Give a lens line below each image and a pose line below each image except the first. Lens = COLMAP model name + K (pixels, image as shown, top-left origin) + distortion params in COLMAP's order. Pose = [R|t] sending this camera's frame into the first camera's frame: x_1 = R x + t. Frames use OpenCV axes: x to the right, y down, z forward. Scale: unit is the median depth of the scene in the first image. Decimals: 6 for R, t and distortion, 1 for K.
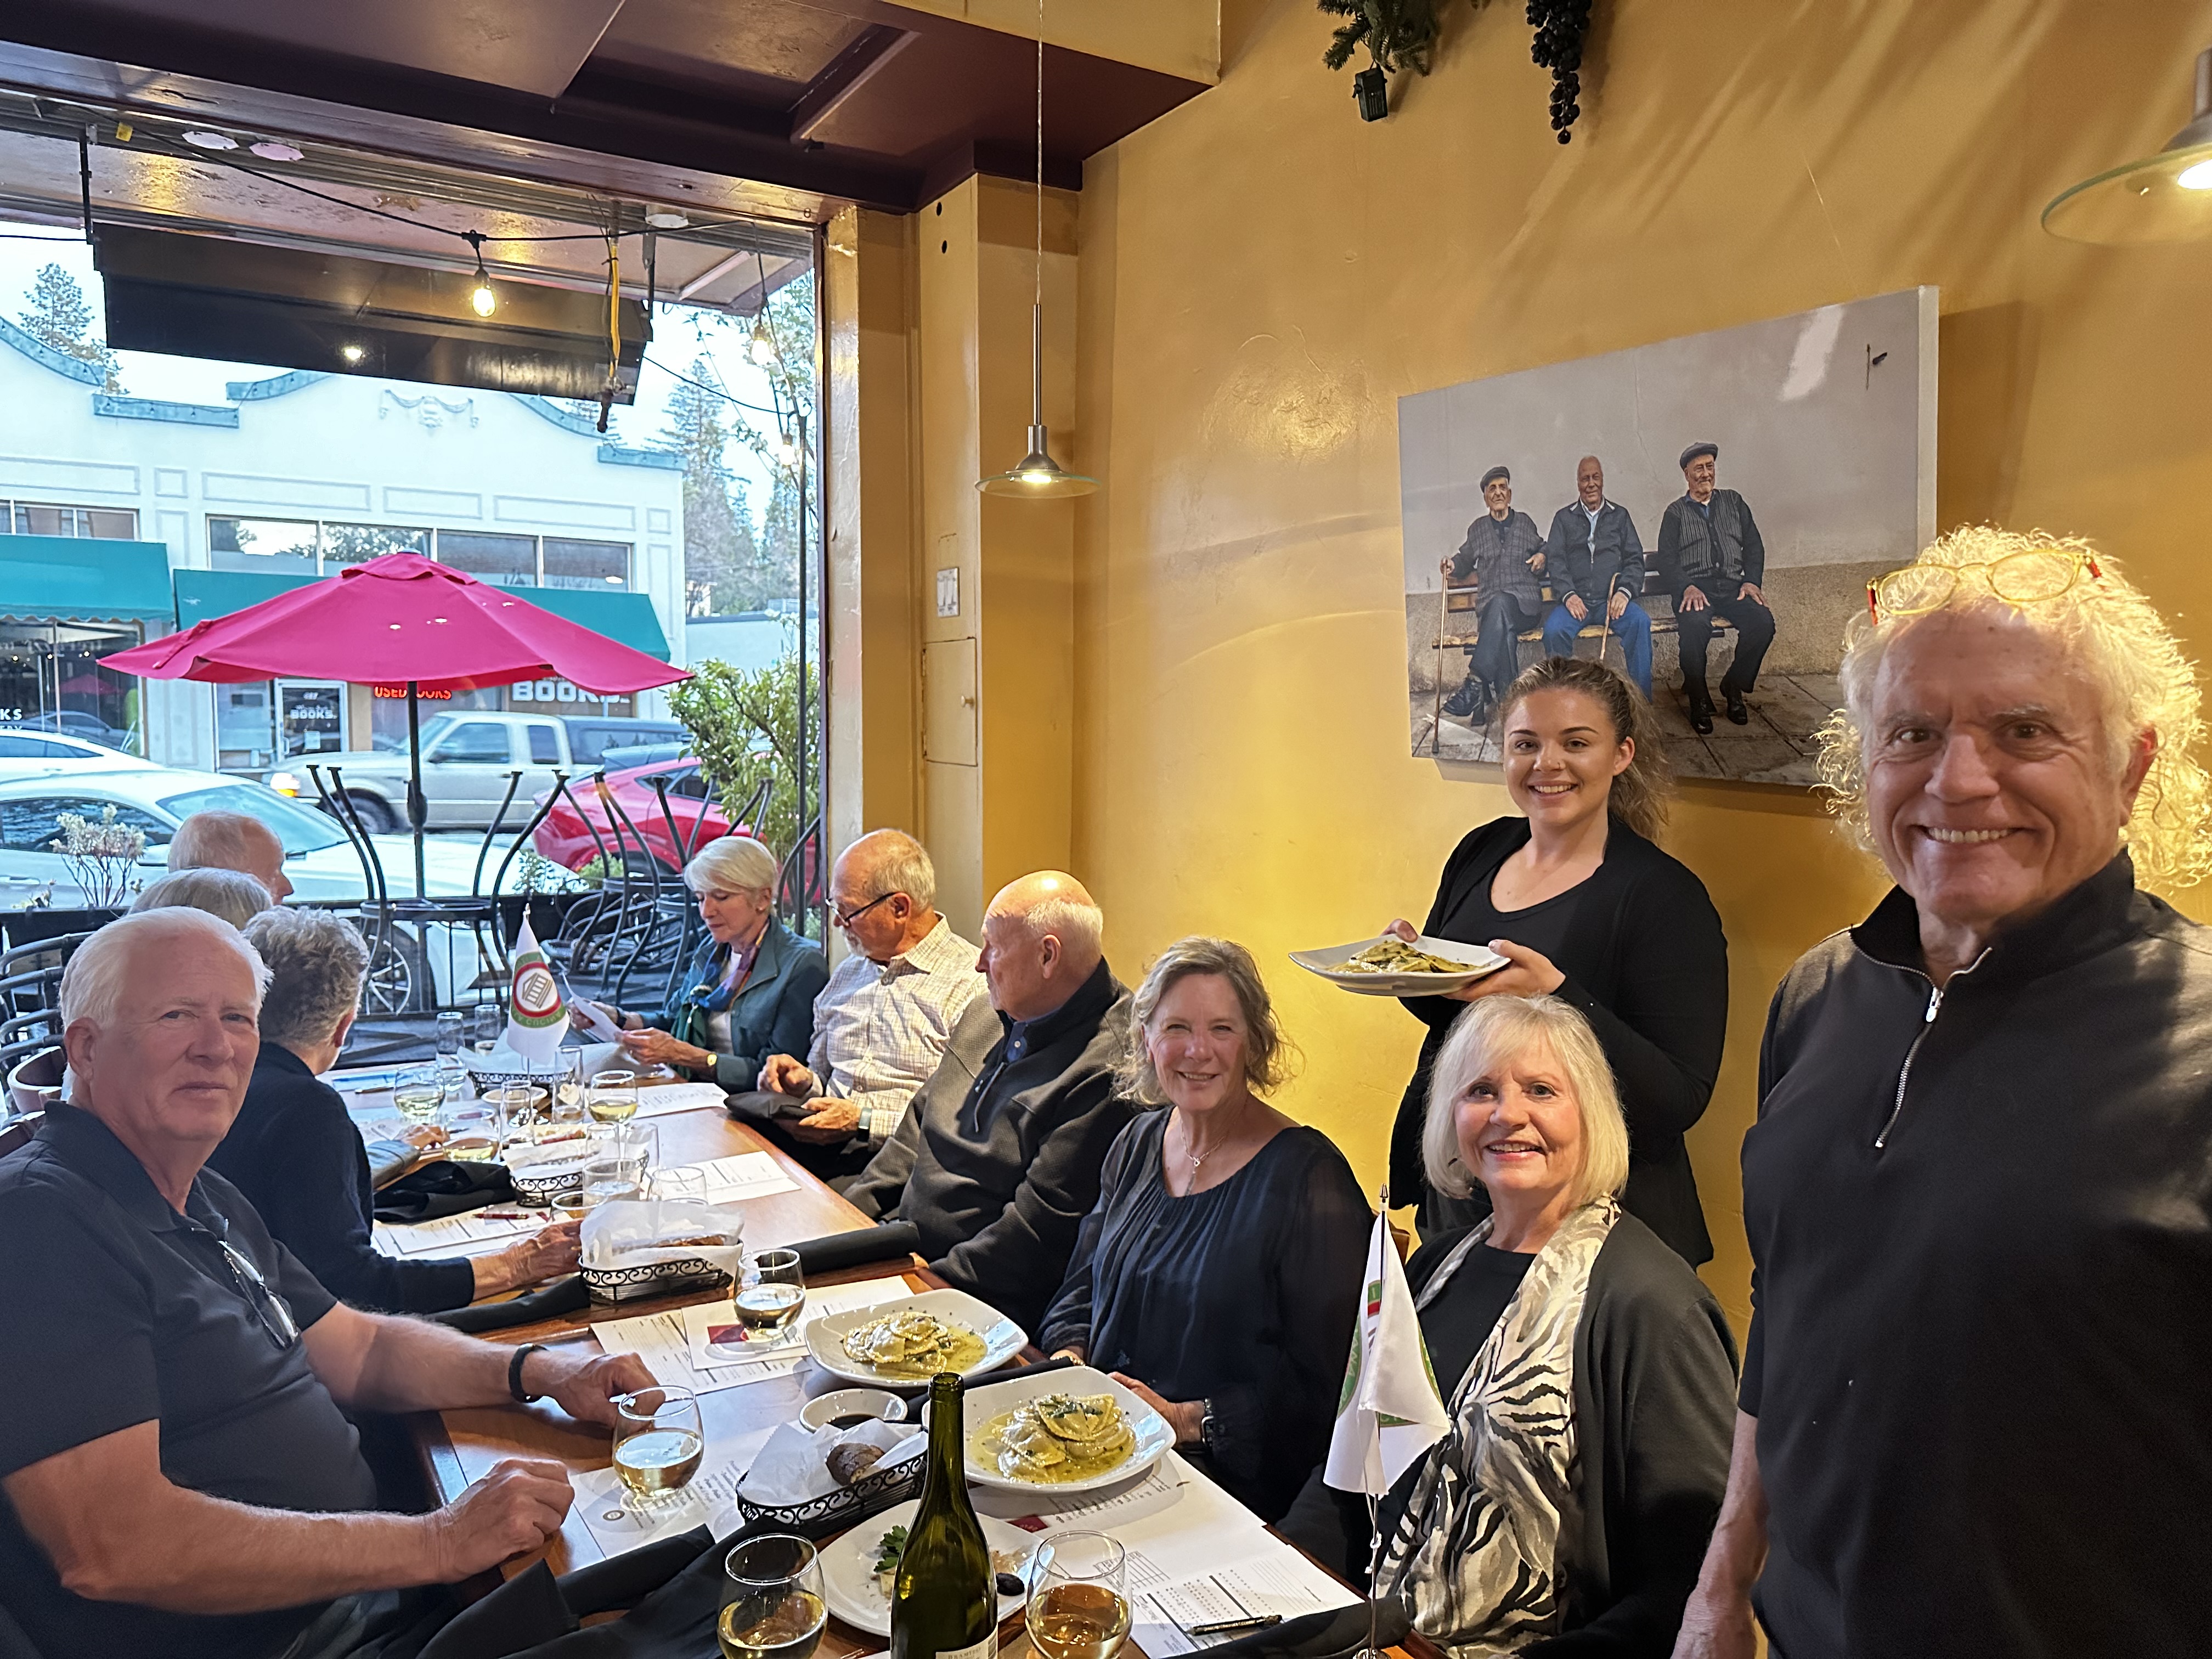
lens RADIAL K [[1604.9, 0, 1106.0], [0, 1604.9, 829.5], [0, 0, 1]] dist [0.007044, -0.000180]
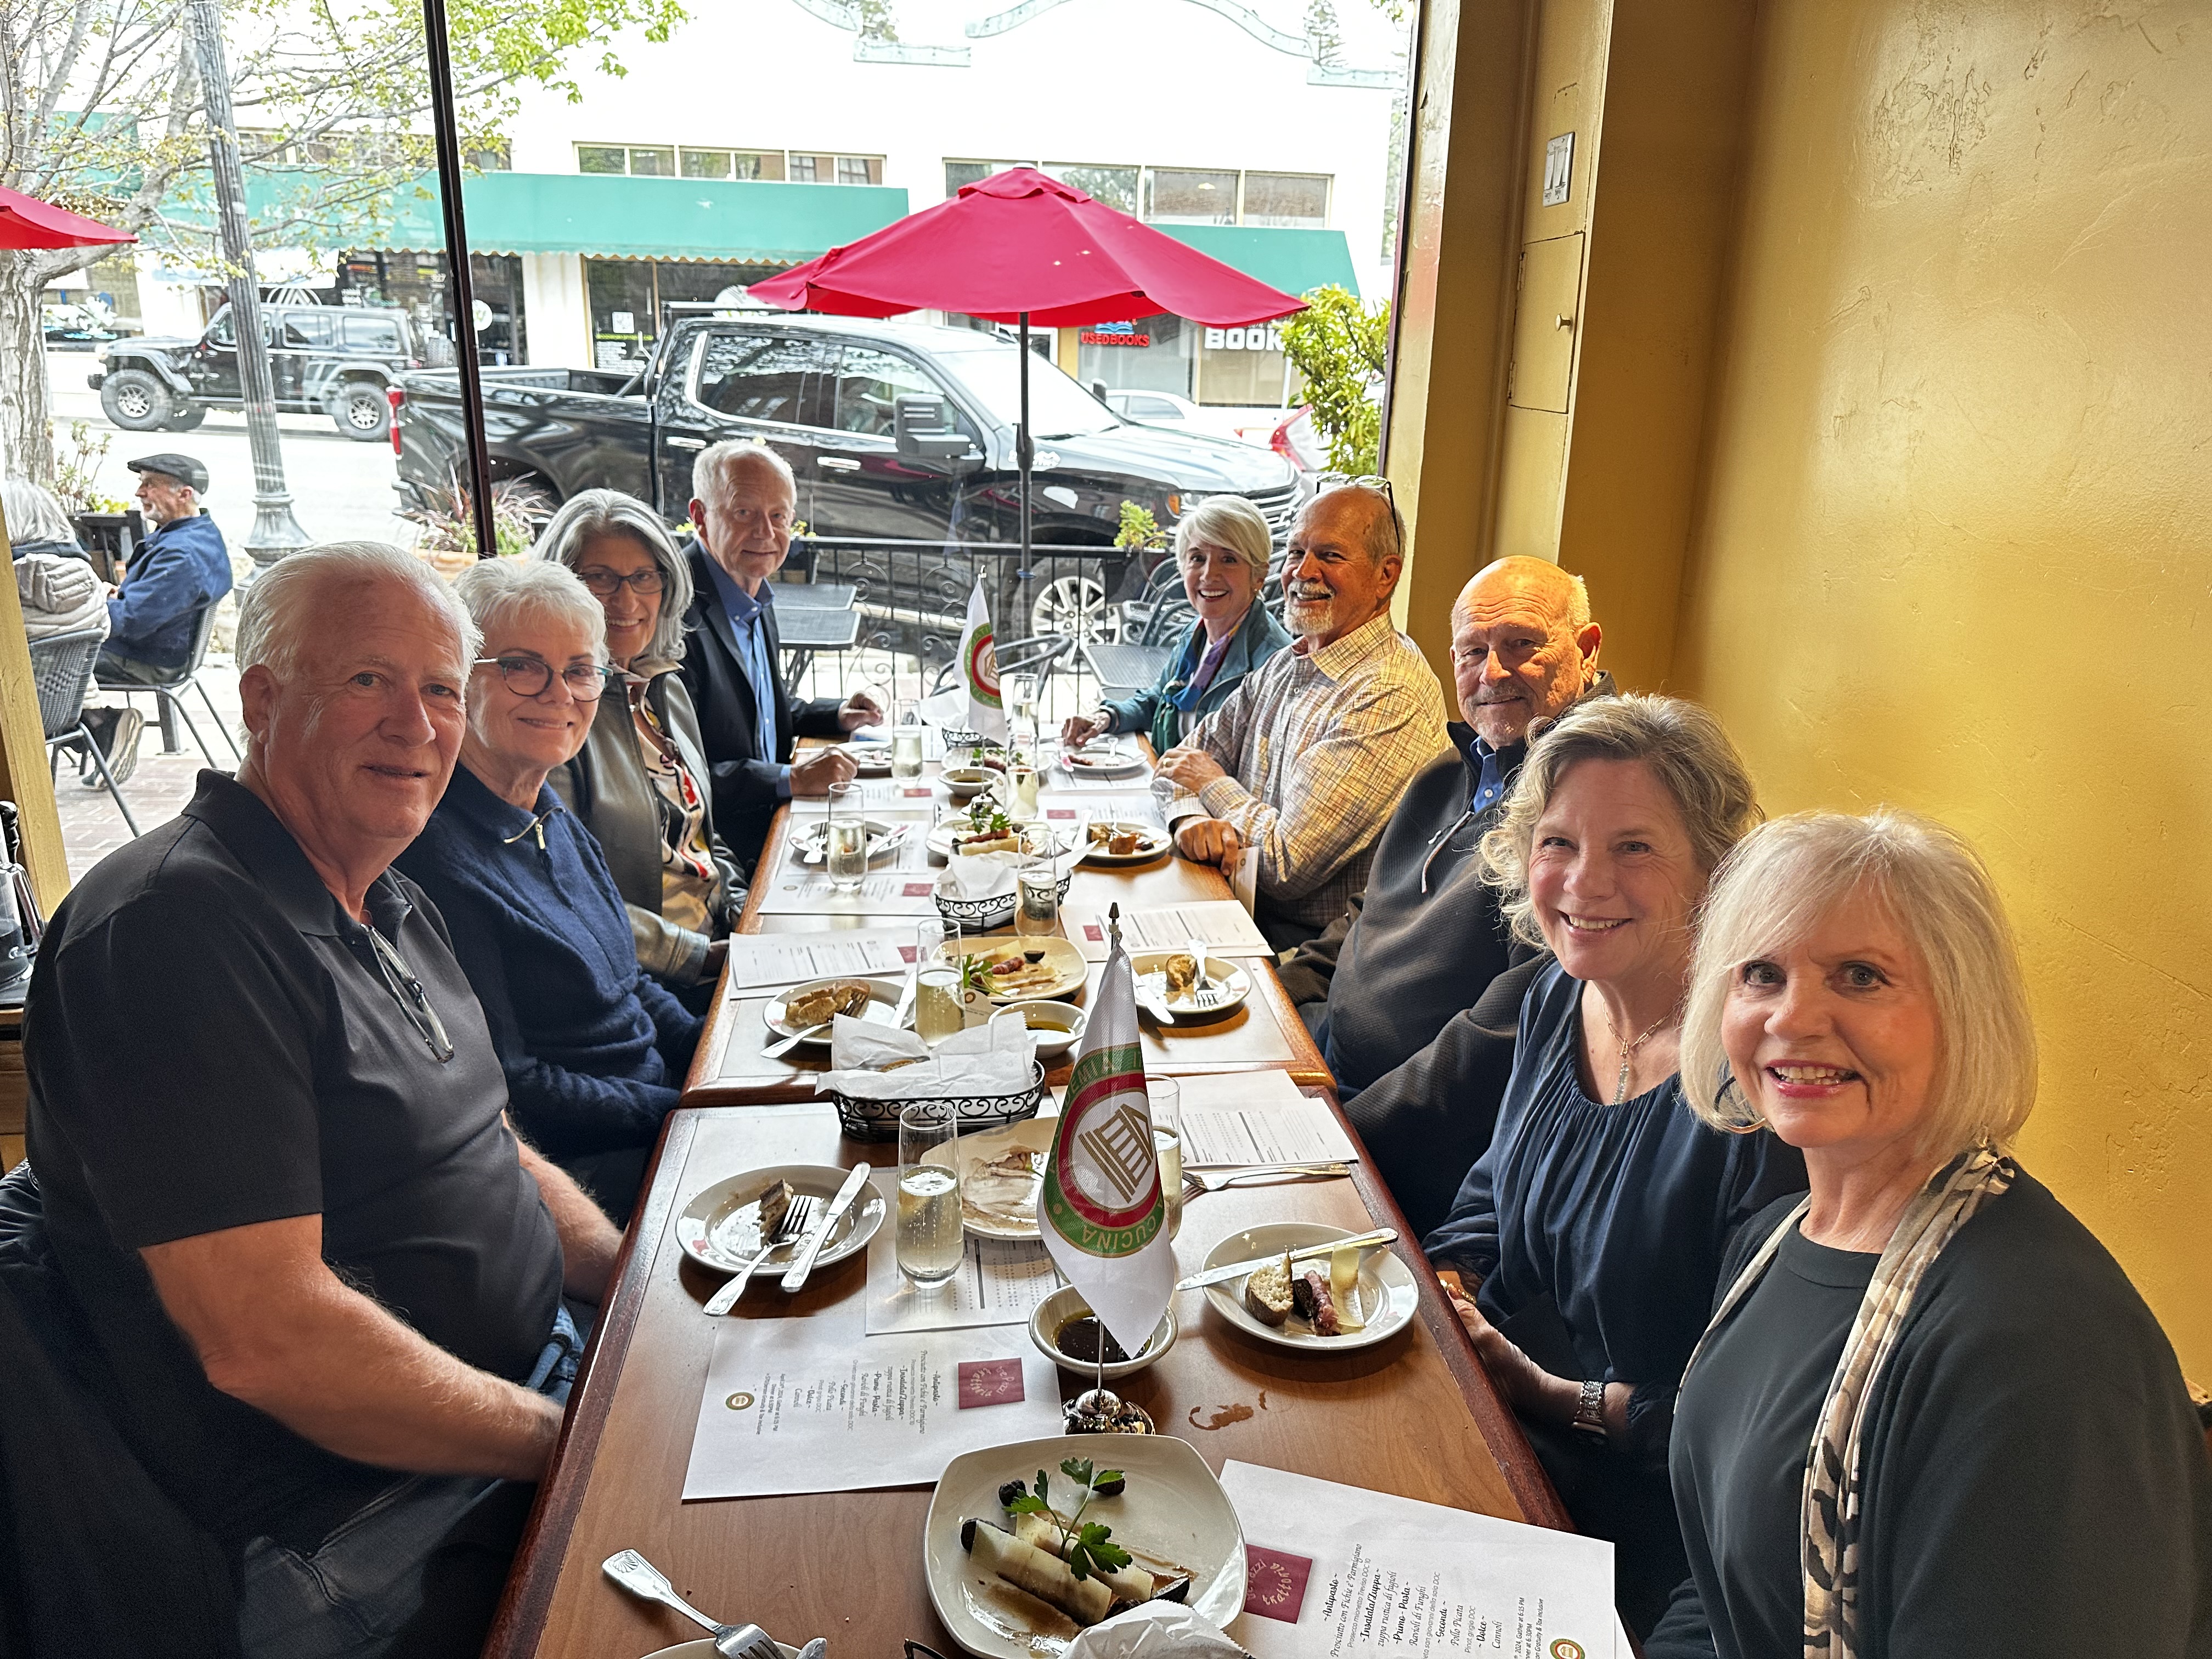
lens RADIAL K [[1604.9, 0, 1106.0], [0, 1604.9, 829.5], [0, 0, 1]] dist [0.007044, -0.000180]
pose [[0.906522, 0.131052, -0.401302, 0.030646], [-0.046213, 0.975688, 0.214235, -0.000979], [0.419621, -0.175663, 0.890539, 0.132494]]
